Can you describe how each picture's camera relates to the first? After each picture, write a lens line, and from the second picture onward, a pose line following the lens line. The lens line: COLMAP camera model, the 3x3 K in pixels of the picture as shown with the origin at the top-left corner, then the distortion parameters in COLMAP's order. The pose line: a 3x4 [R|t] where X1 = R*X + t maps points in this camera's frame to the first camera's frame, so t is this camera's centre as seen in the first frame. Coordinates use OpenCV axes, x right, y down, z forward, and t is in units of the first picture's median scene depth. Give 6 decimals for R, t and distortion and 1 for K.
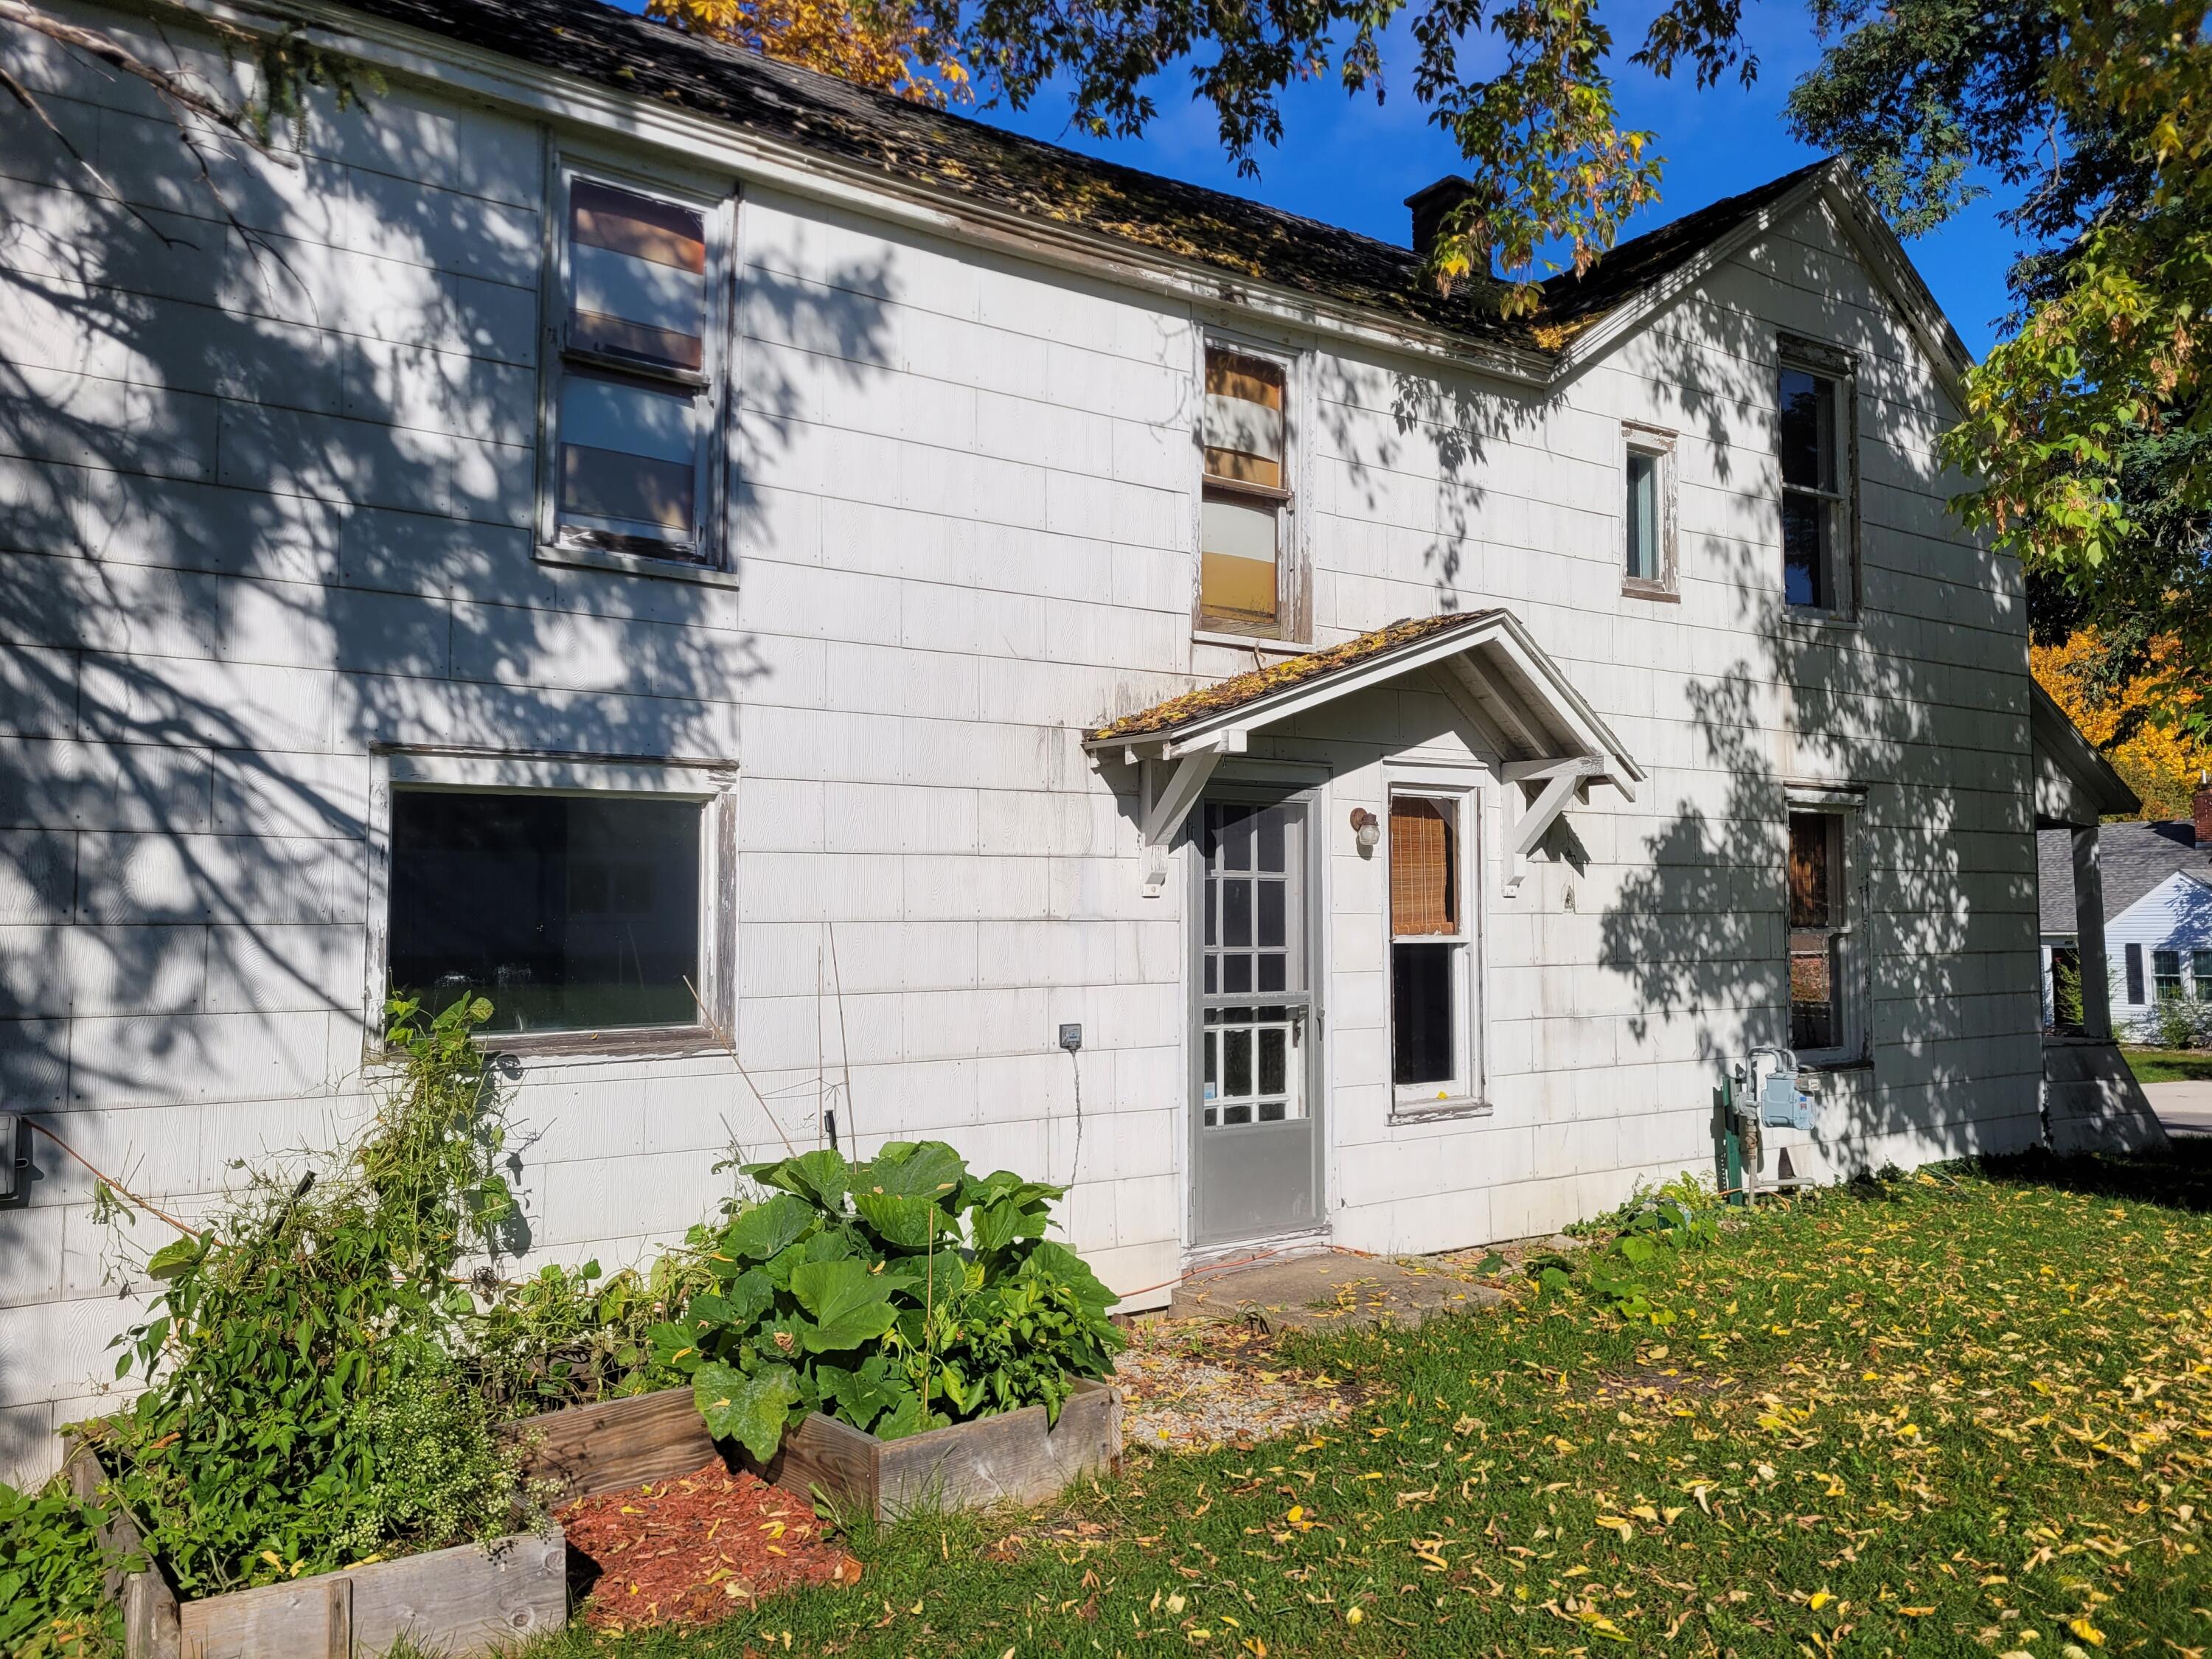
lens RADIAL K [[1688.9, 0, 1106.0], [0, 1688.9, 829.5], [0, 0, 1]] dist [0.105943, -0.095704]
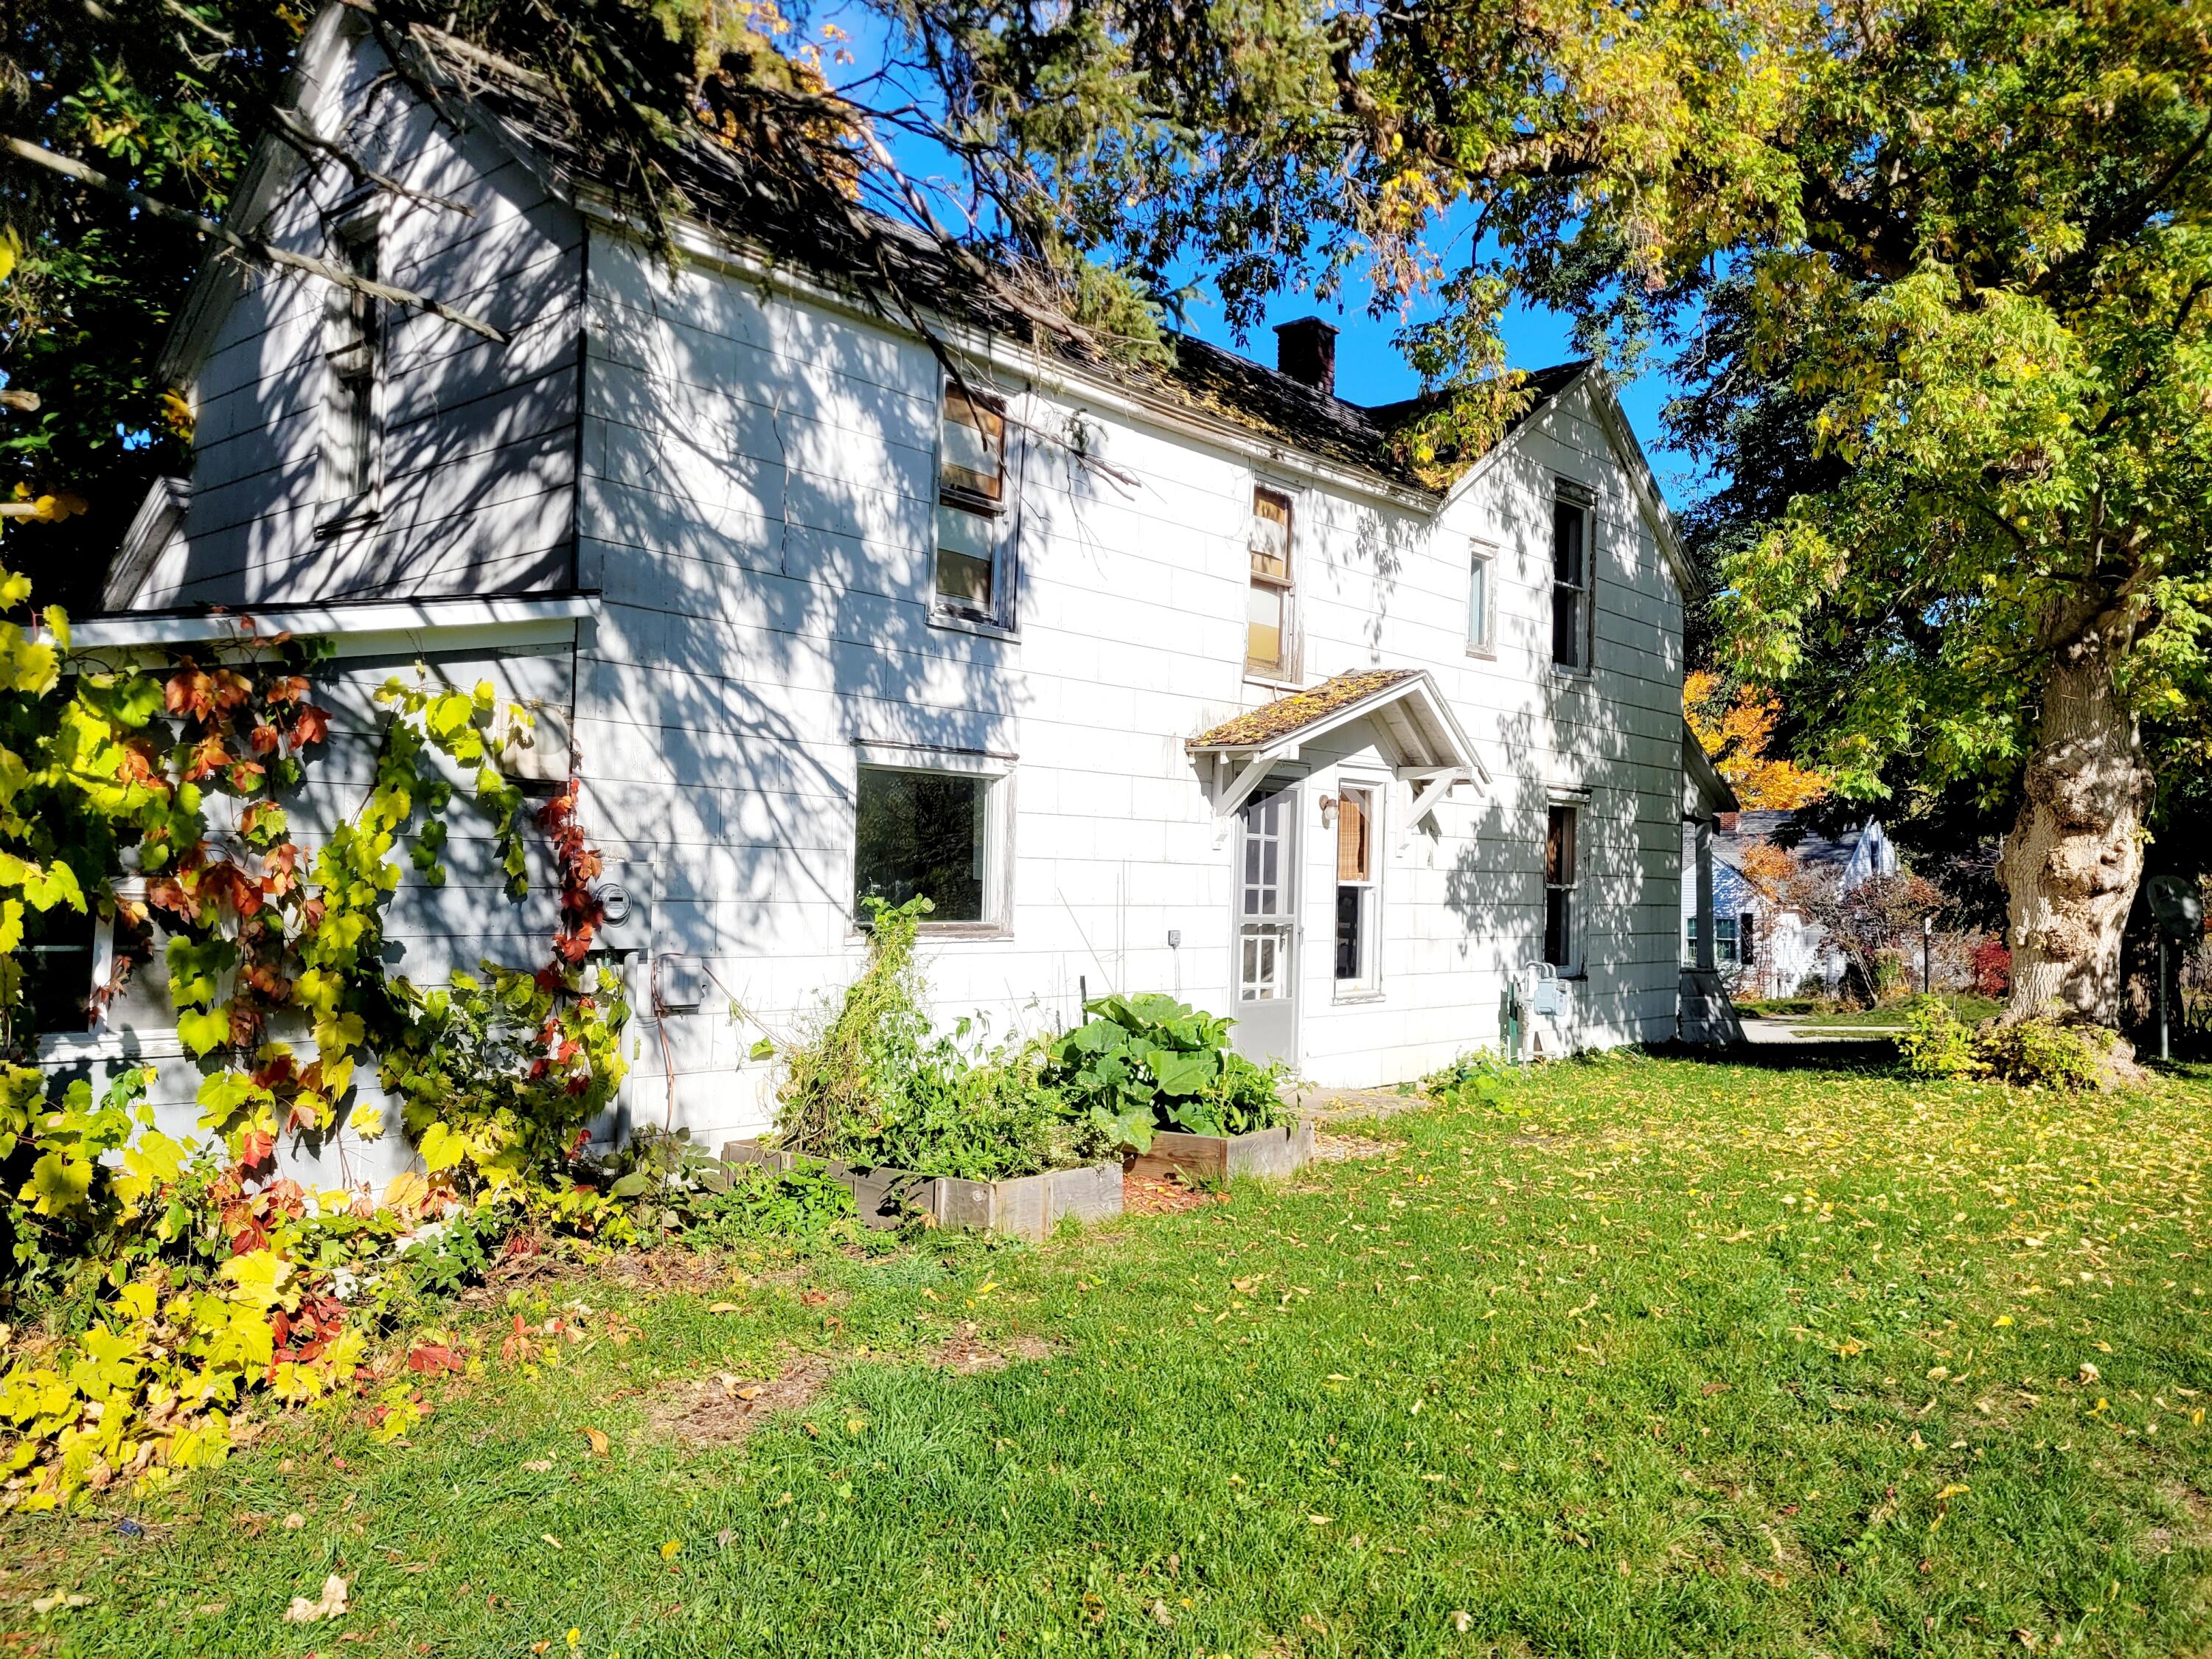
lens RADIAL K [[1664.1, 0, 1105.0], [0, 1664.1, 793.4], [0, 0, 1]] dist [0.097013, 0.000530]
pose [[0.972940, 0.047398, 0.226145, -0.381432], [-0.050453, 0.998696, 0.007747, -0.015960], [-0.225483, -0.018947, 0.974063, -0.404159]]
